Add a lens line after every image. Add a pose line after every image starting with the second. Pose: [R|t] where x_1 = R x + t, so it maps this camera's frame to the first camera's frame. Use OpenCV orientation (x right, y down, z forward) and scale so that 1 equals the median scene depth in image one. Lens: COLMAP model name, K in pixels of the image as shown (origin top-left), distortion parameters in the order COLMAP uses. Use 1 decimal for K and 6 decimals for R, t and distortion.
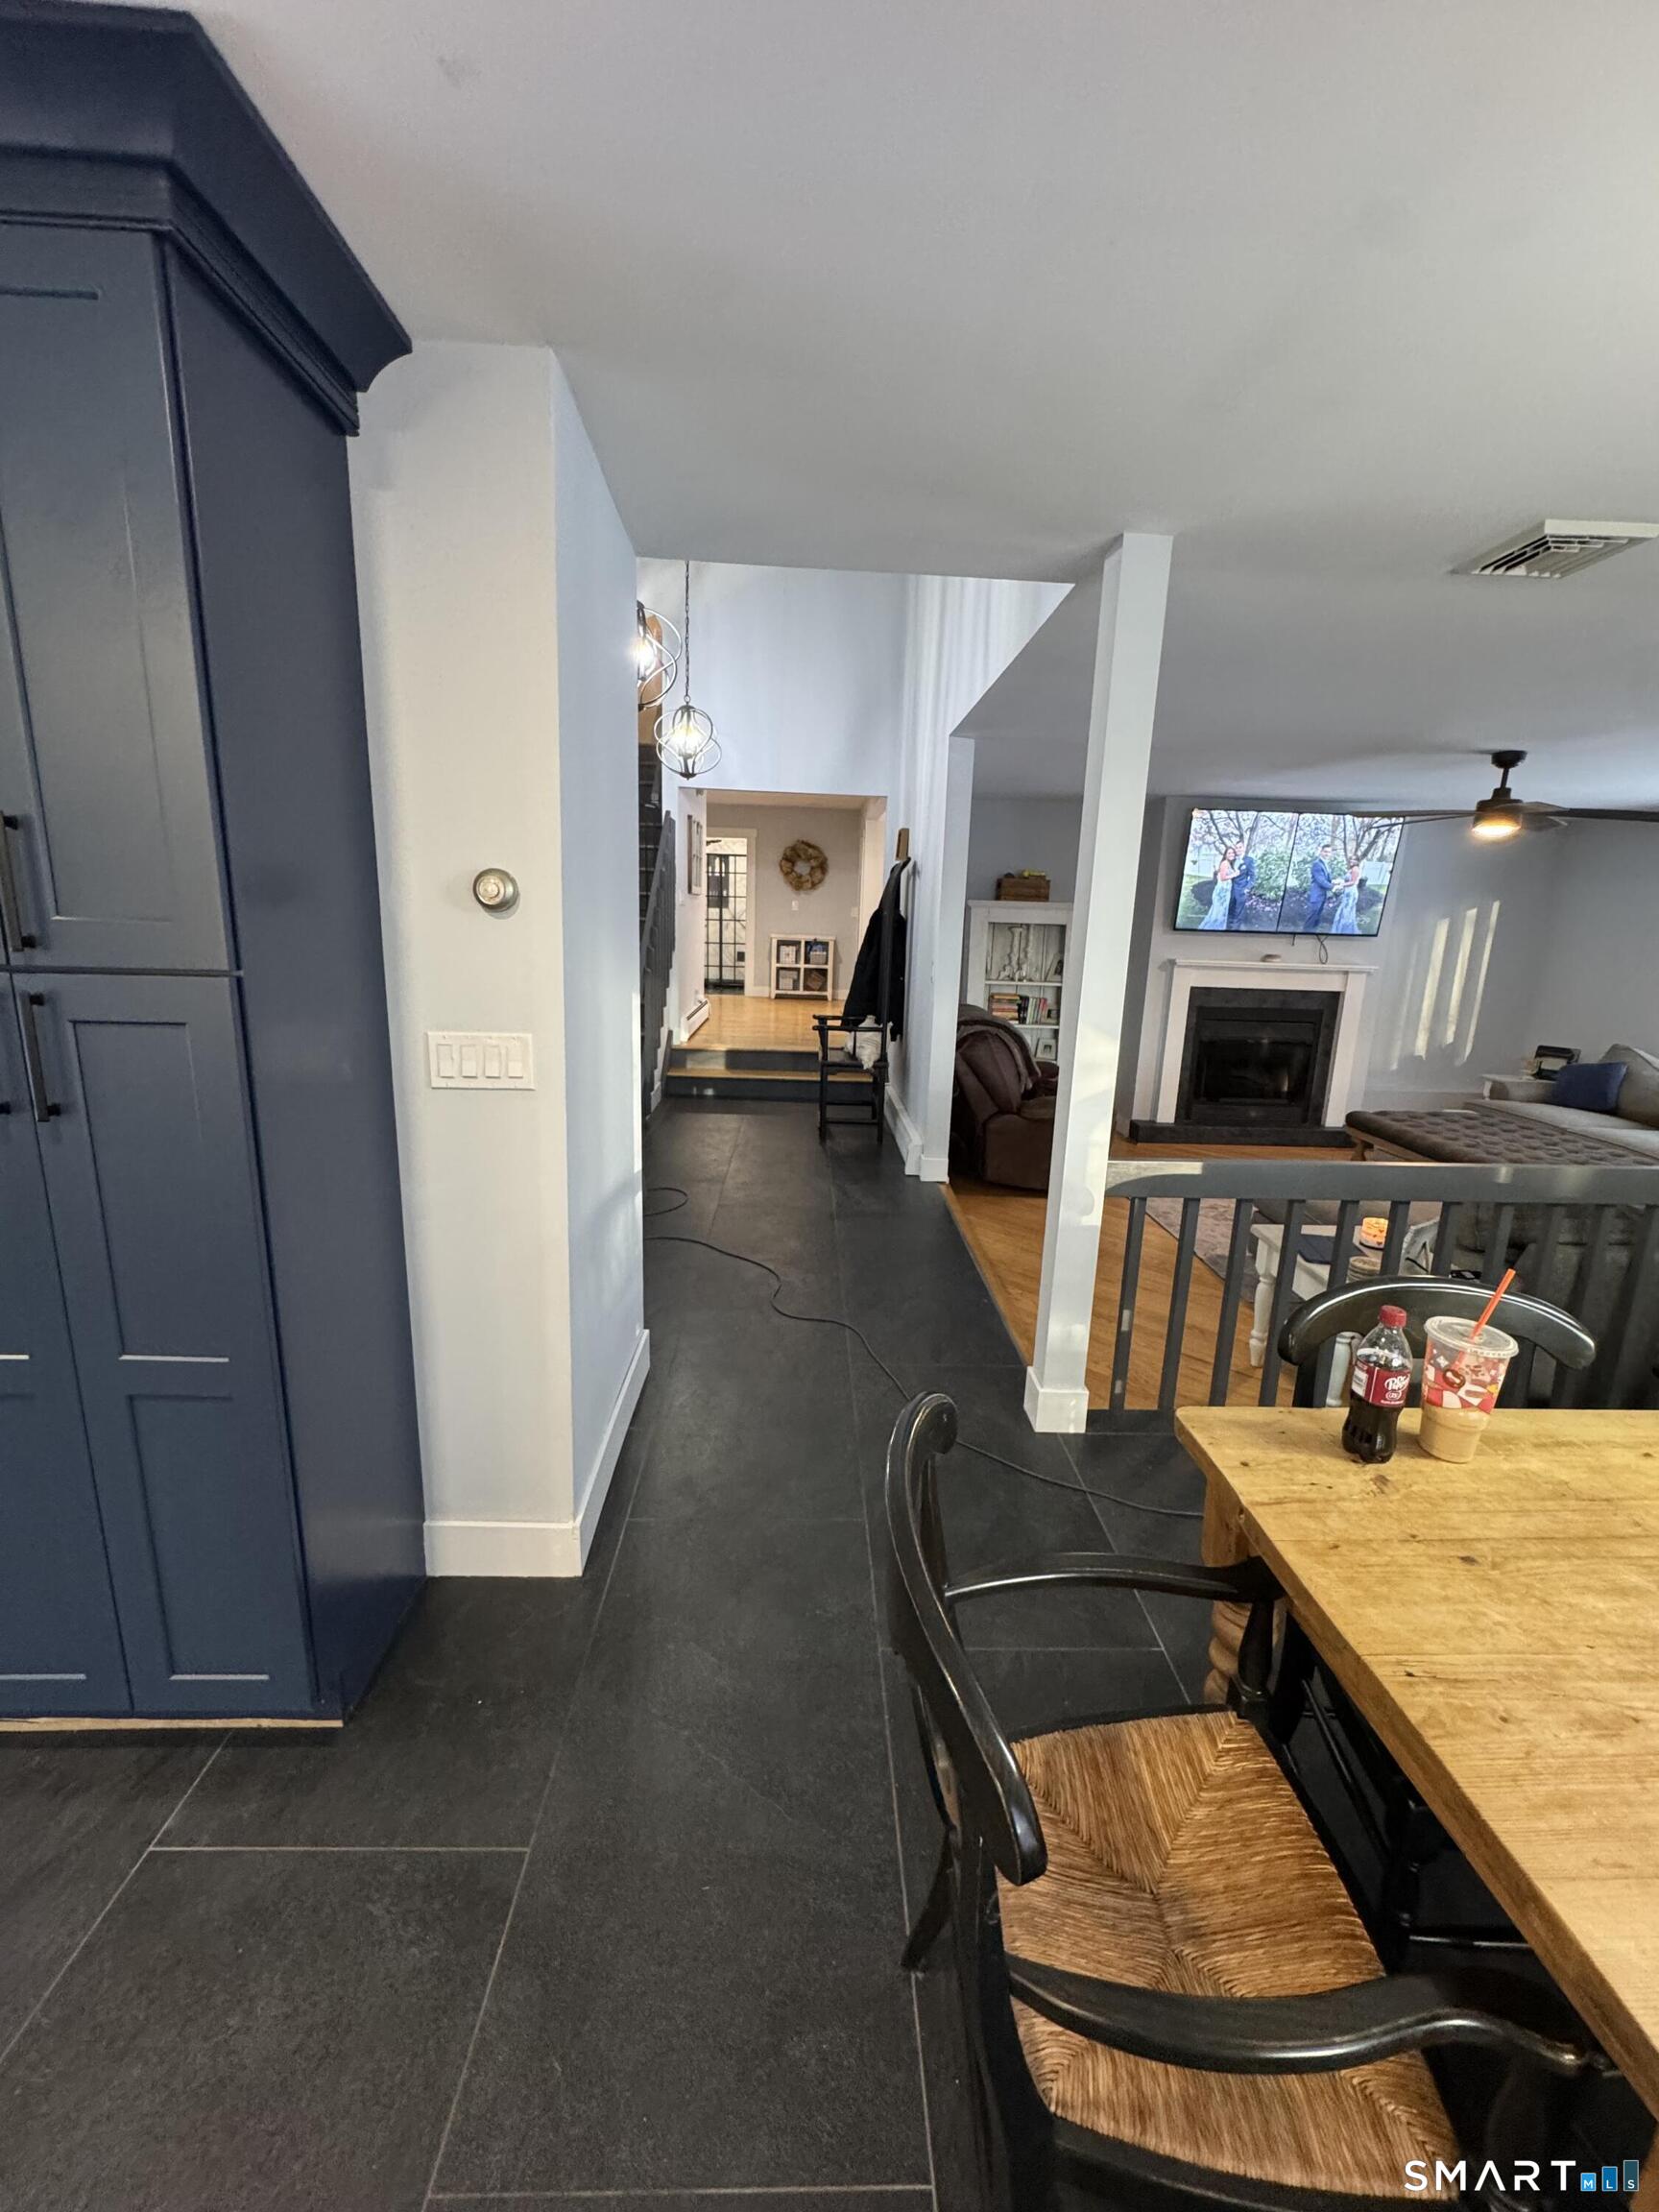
lens RADIAL K [[887.1, 0, 837.6], [0, 887.1, 1107.4], [0, 0, 1]] dist [0.002275, 0.000176]
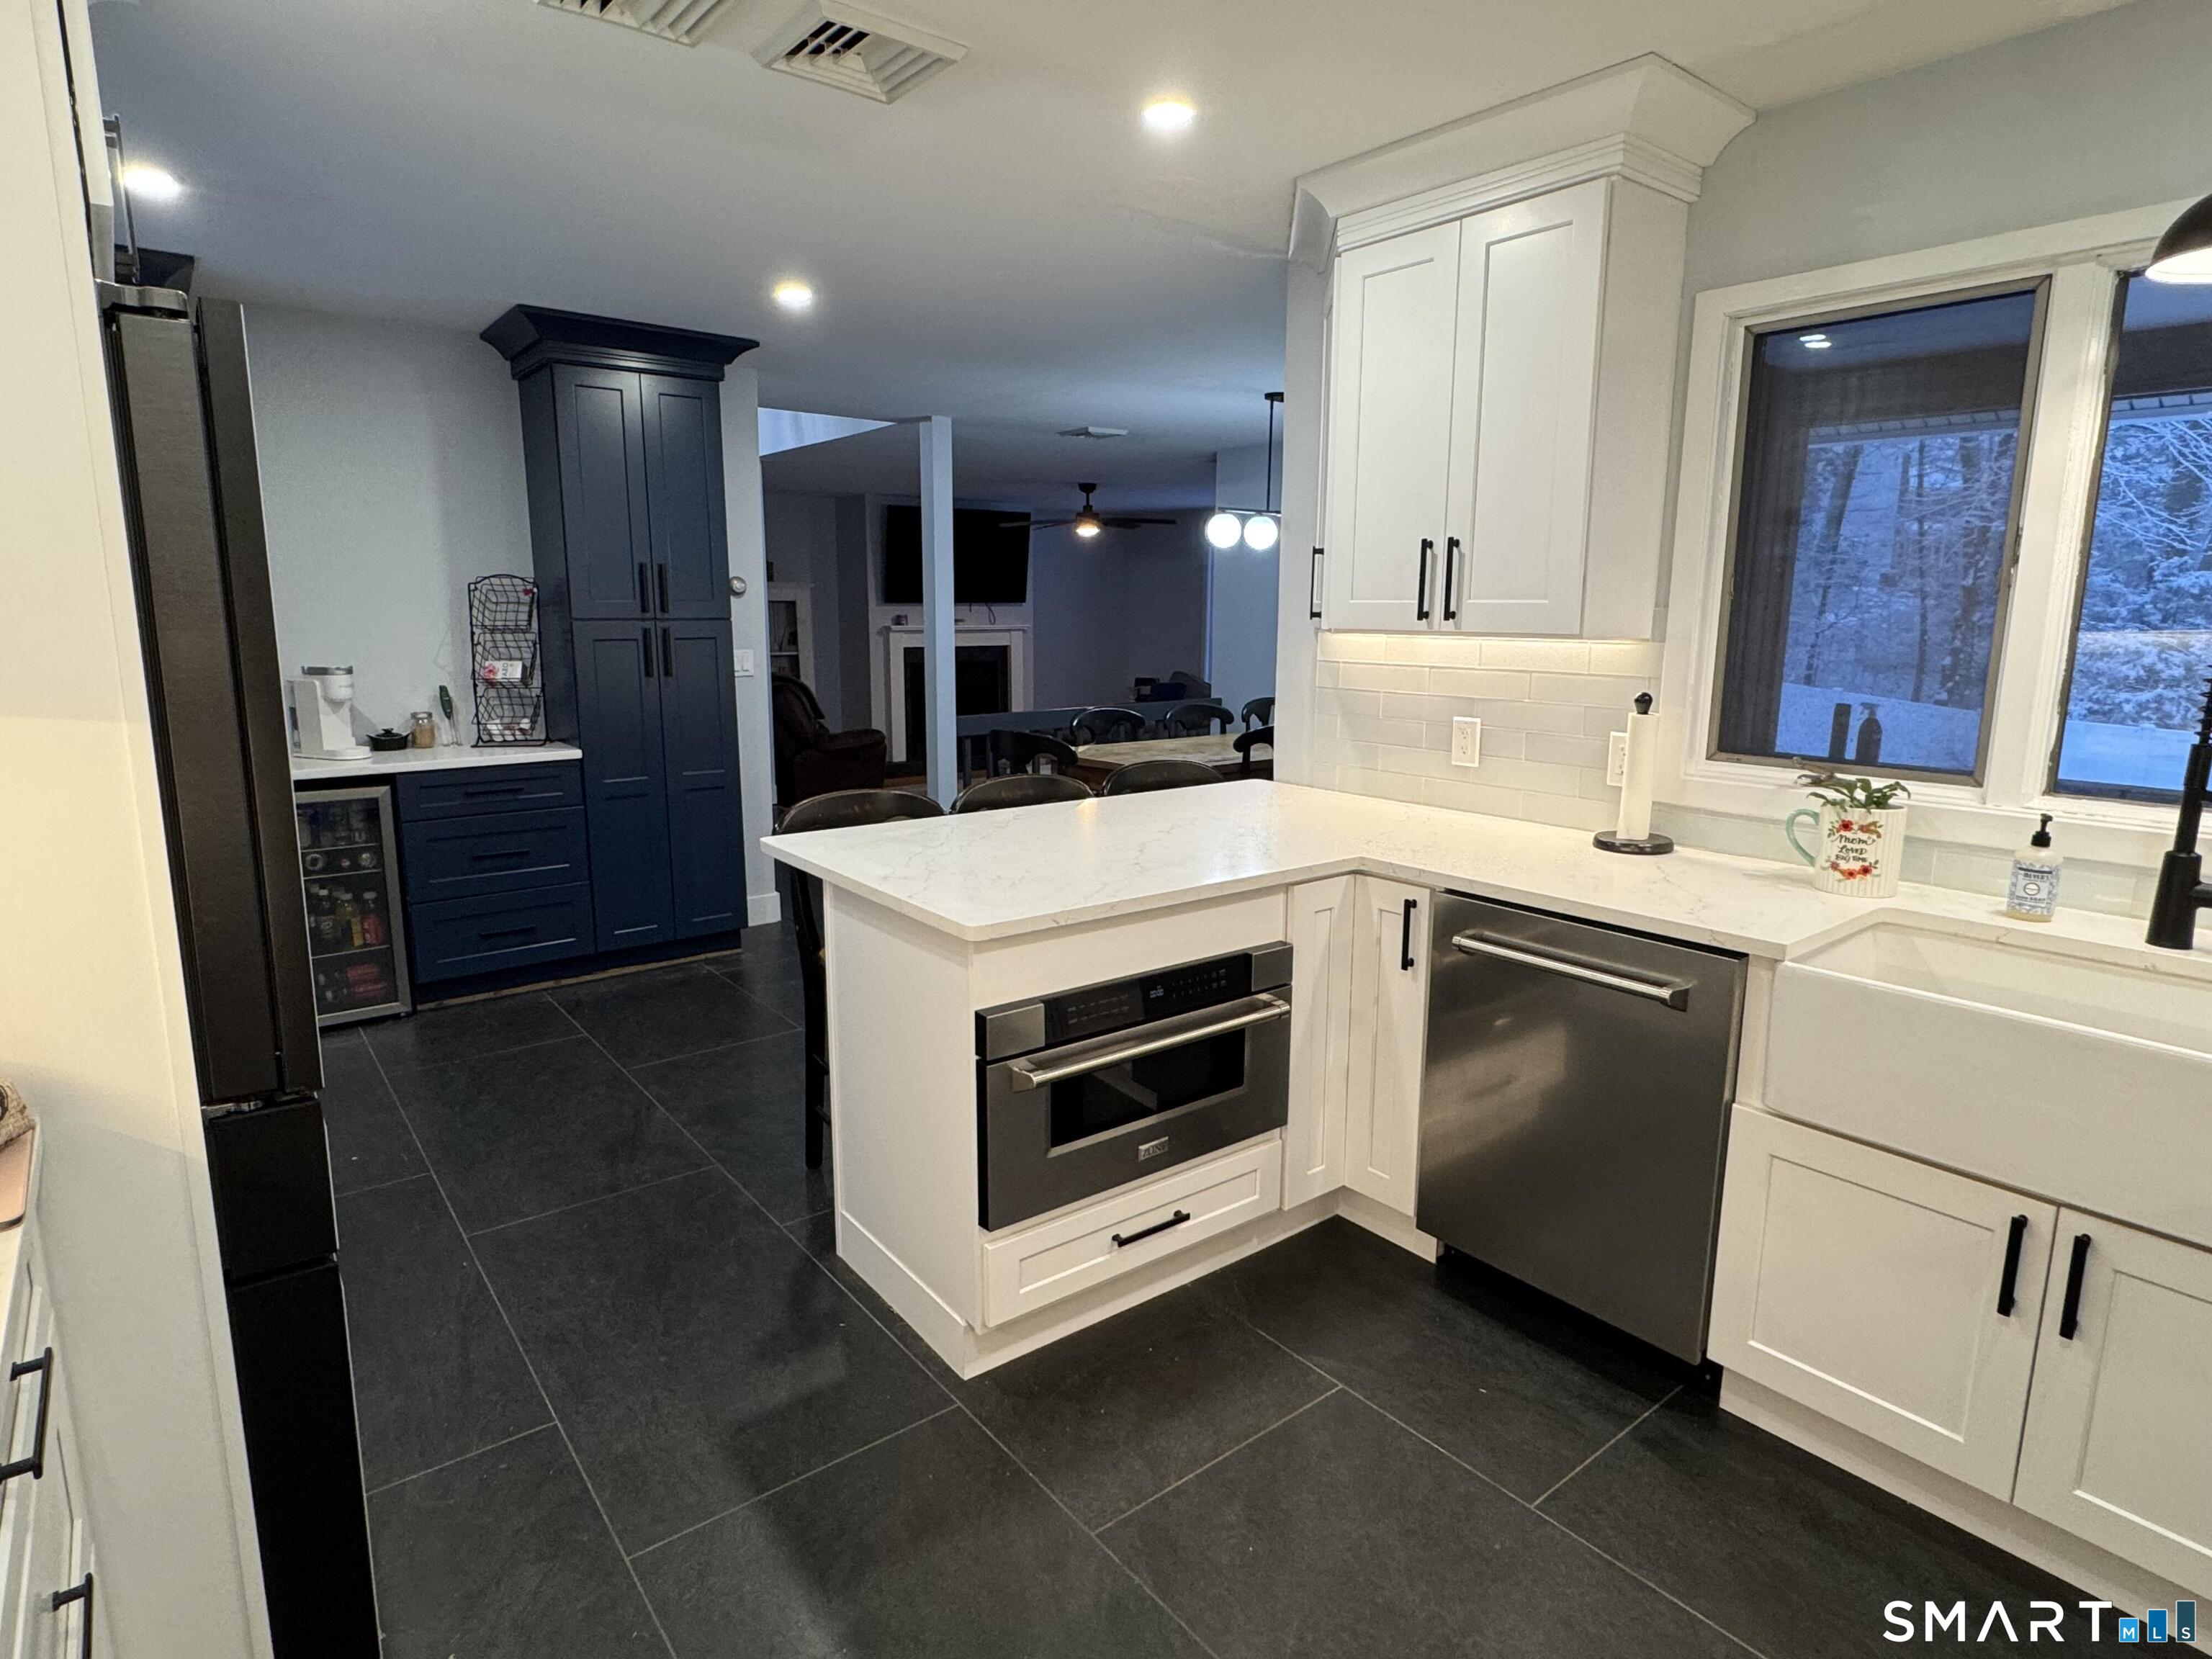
lens RADIAL K [[1203.4, 0, 1093.3], [0, 1203.4, 819.4], [0, 0, 1]] dist [-0.001095, 0.000051]
pose [[0.811428, -0.134835, 0.568686, -0.519477], [0.150334, 0.988436, 0.019853, 0.148036], [-0.564787, 0.069384, 0.822315, -0.704406]]
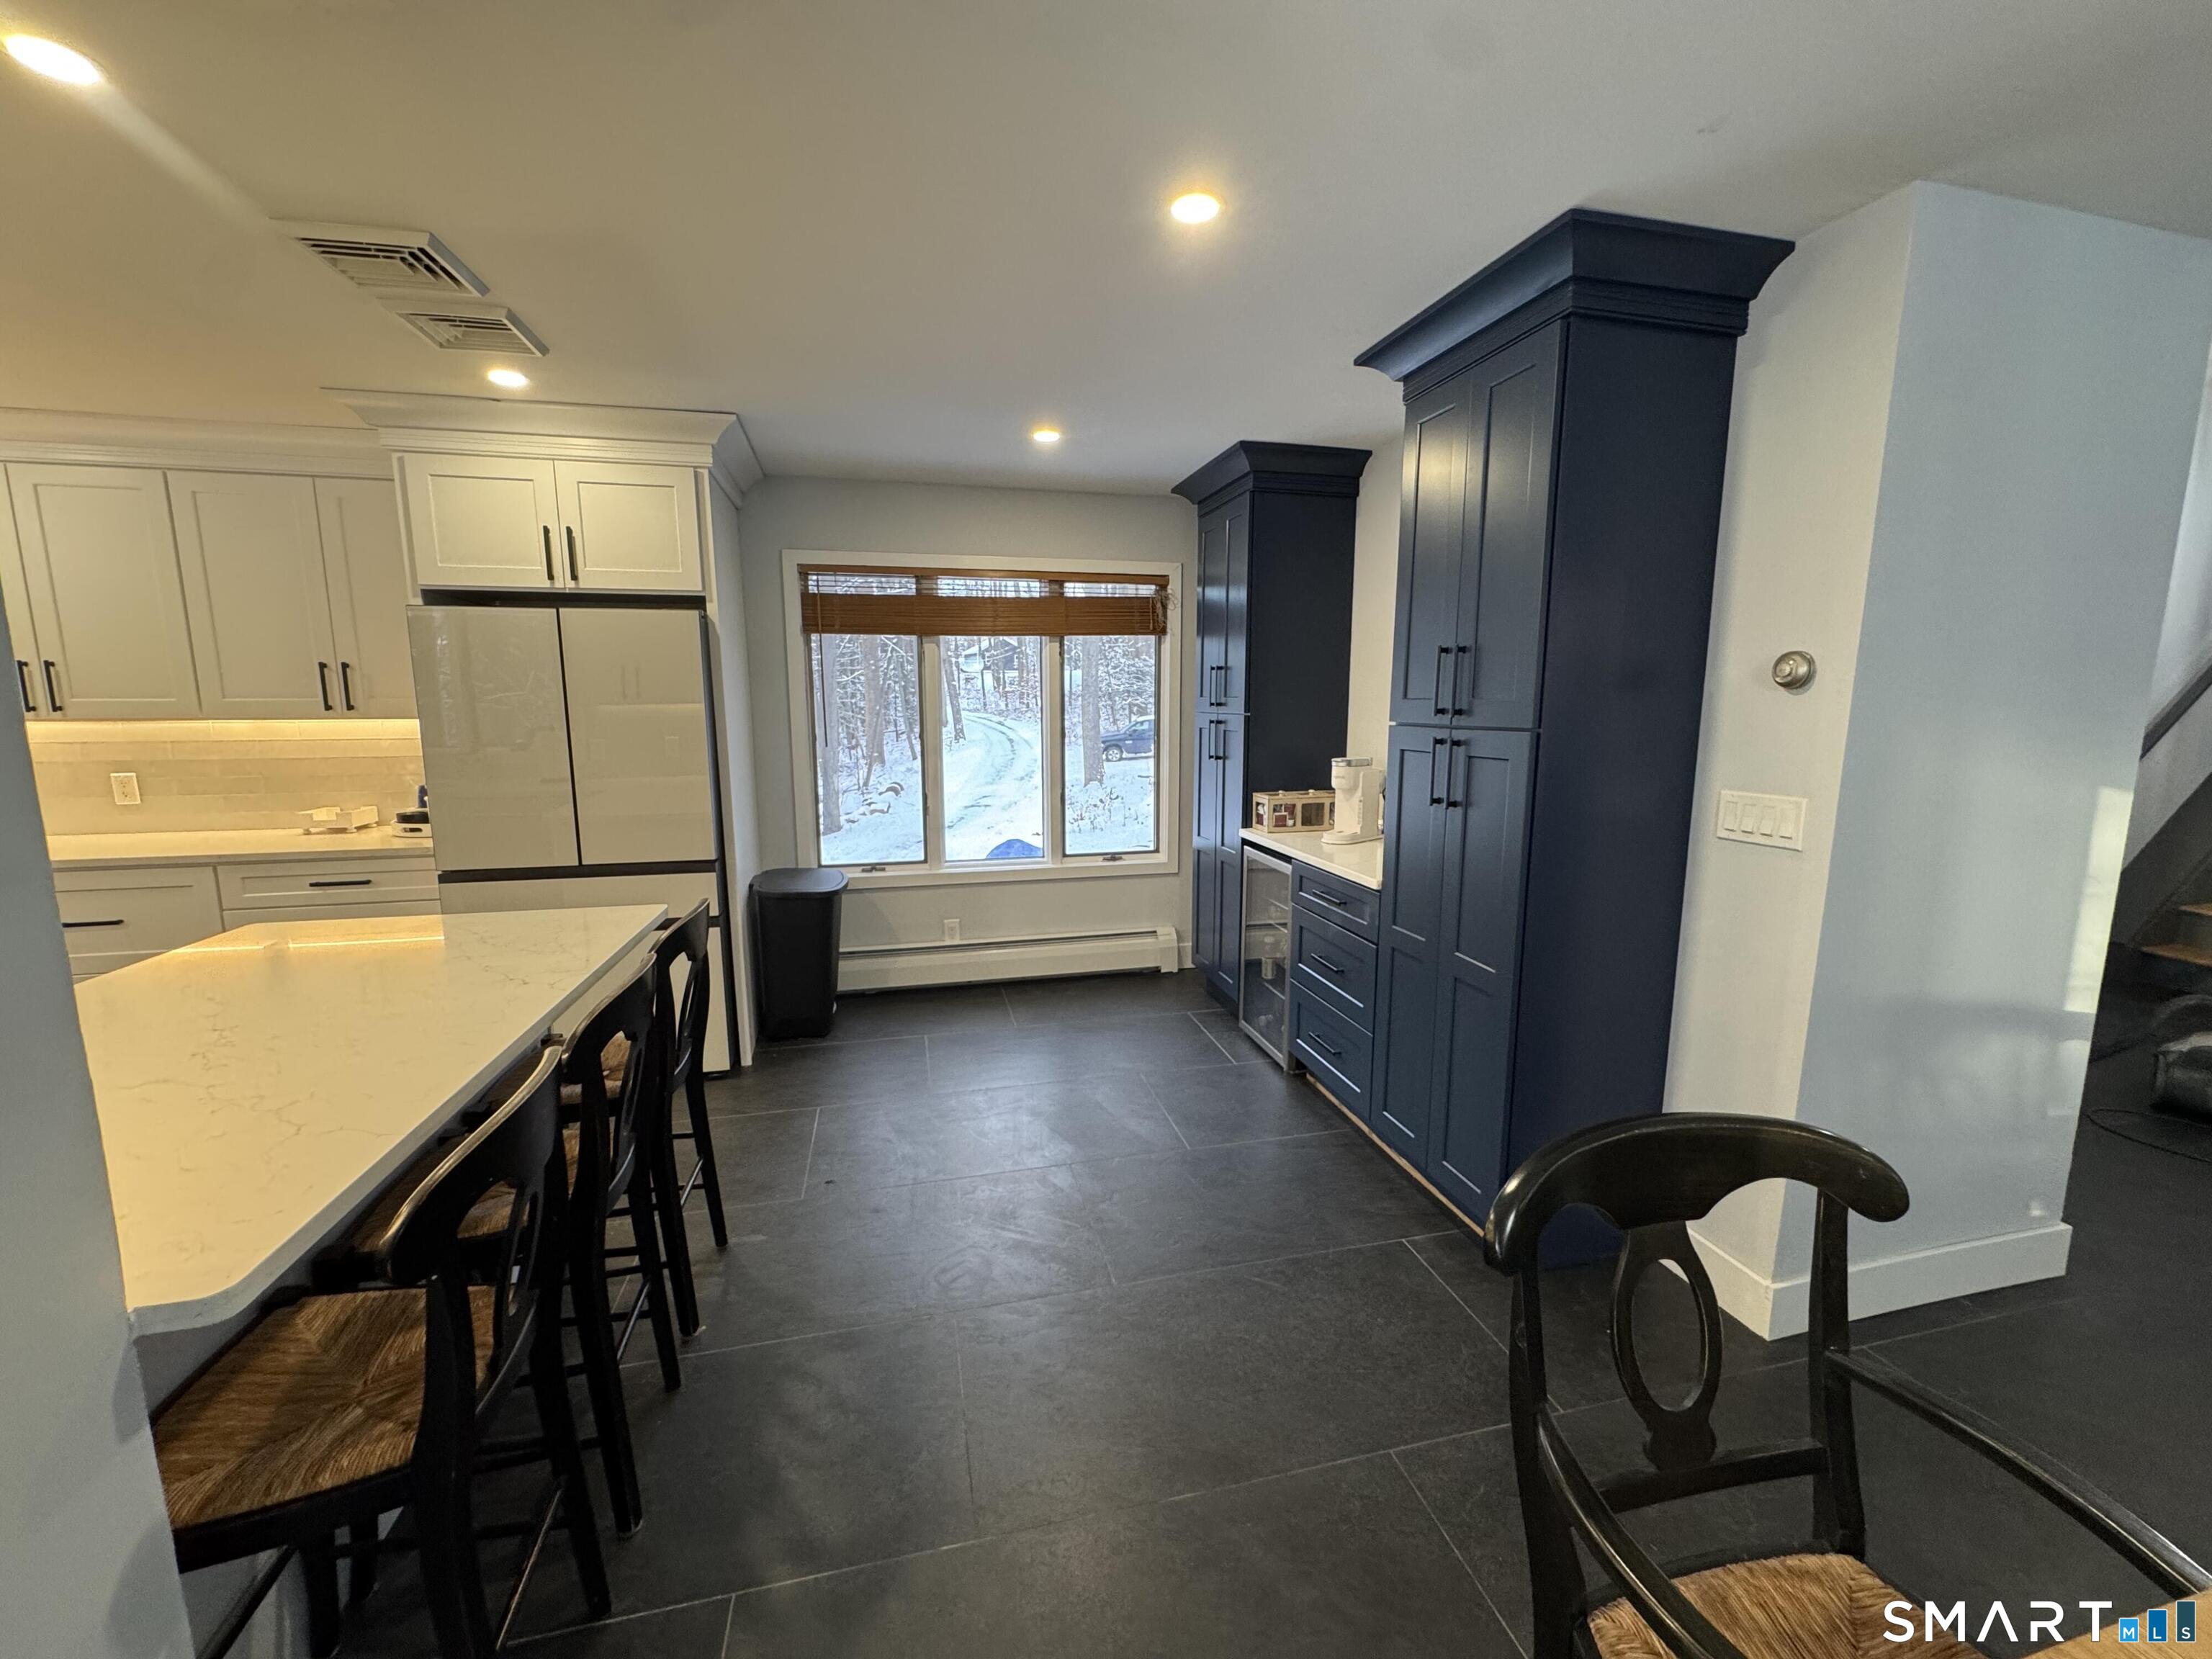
lens RADIAL K [[887.1, 0, 1108.9], [0, 887.1, 819.2], [0, 0, 1]] dist [0.002275, 0.000176]
pose [[0.202612, 0.103718, -0.973751, 0.190553], [-0.202242, 0.977370, 0.062022, 0.016097], [0.958148, 0.184367, 0.219002, -0.015879]]
